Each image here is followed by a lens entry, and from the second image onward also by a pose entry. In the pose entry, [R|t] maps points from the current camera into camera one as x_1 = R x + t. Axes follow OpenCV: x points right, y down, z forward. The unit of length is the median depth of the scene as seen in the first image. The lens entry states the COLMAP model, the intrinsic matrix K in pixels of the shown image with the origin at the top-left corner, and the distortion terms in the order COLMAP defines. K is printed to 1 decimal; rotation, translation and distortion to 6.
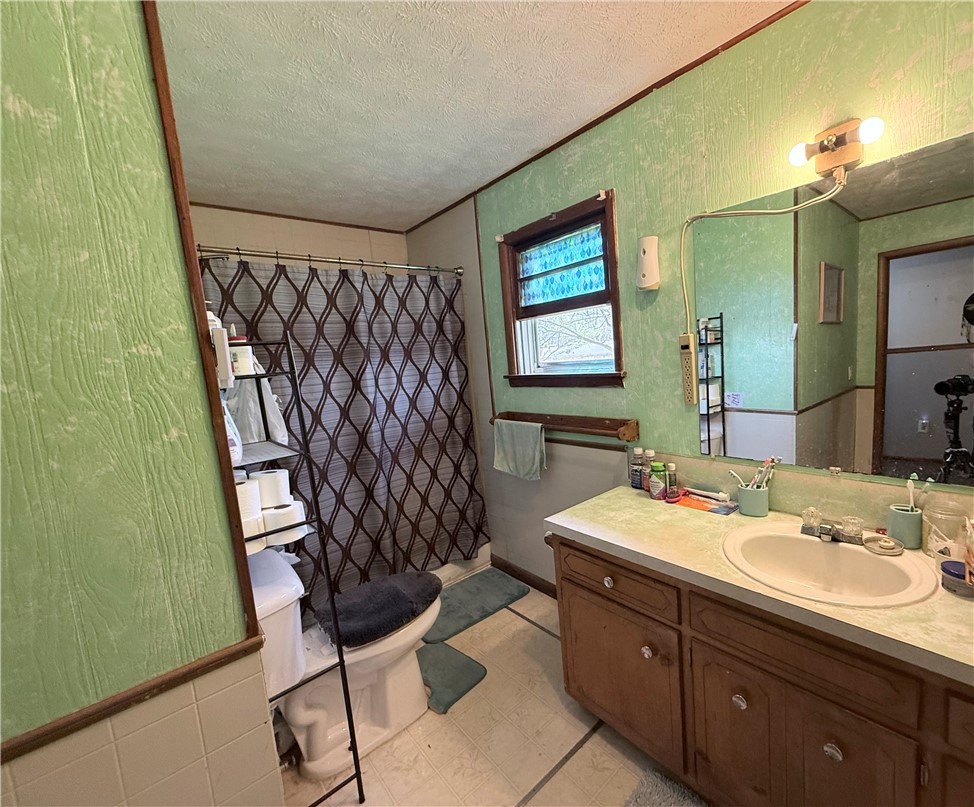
lens RADIAL K [[423.7, 0, 523.8], [0, 423.7, 404.6], [0, 0, 1]] dist [-0.016882, -0.000276]
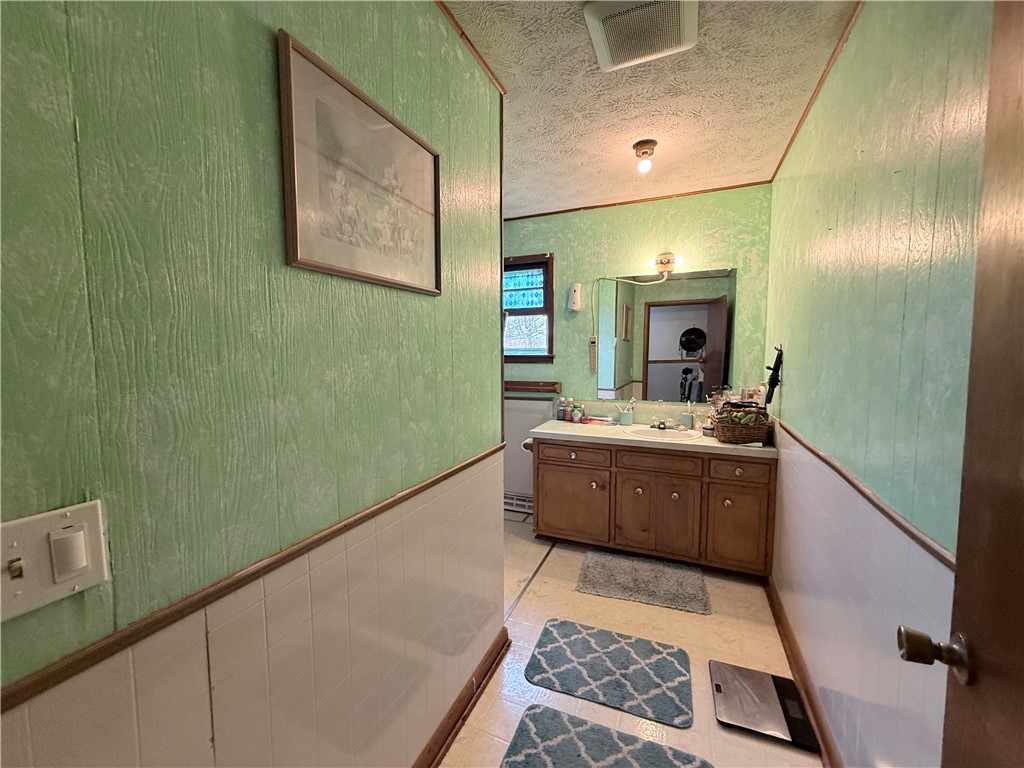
lens RADIAL K [[409.1, 0, 513.1], [0, 409.1, 383.8], [0, 0, 1]] dist [-0.000247, 0.000084]
pose [[0.895457, 0.041378, 0.443220, -0.657131], [-0.013737, 0.997765, -0.065397, 0.155303], [-0.444936, 0.052472, 0.894024, -0.430969]]
